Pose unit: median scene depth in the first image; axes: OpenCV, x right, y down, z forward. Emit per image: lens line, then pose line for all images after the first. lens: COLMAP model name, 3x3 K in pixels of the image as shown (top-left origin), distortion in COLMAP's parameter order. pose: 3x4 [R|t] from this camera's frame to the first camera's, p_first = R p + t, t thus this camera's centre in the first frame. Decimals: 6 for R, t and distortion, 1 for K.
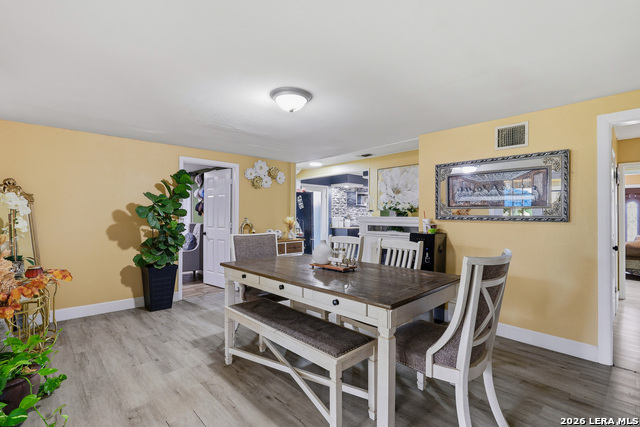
lens RADIAL K [[295.5, 0, 322.5], [0, 295.5, 215.9], [0, 0, 1]] dist [0.002065, -0.000040]
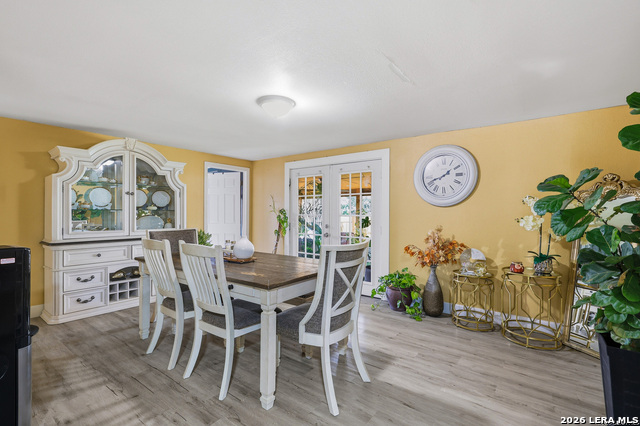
lens RADIAL K [[297.8, 0, 321.9], [0, 297.8, 211.7], [0, 0, 1]] dist [0.001836, 0.000312]
pose [[-0.987283, -0.005981, -0.158858, -0.095441], [-0.005888, 0.999982, -0.001057, -0.000646], [0.158862, -0.000108, -0.987301, 1.852953]]
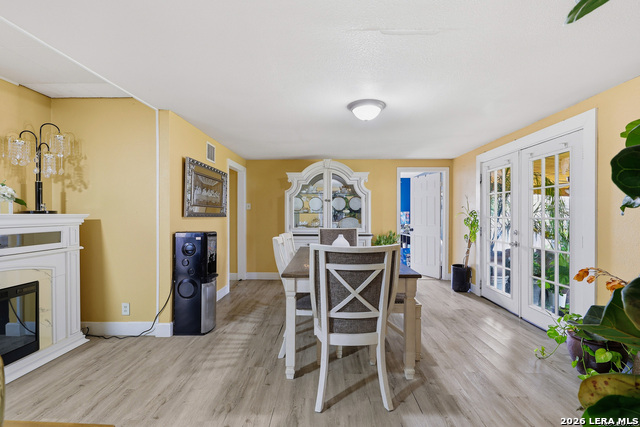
lens RADIAL K [[295.5, 0, 322.5], [0, 295.5, 215.9], [0, 0, 1]] dist [0.002065, -0.000040]
pose [[-0.709136, -0.004590, 0.705057, -0.685830], [-0.002008, 0.999988, 0.004490, 0.005507], [-0.705069, 0.001769, -0.709136, 1.671406]]
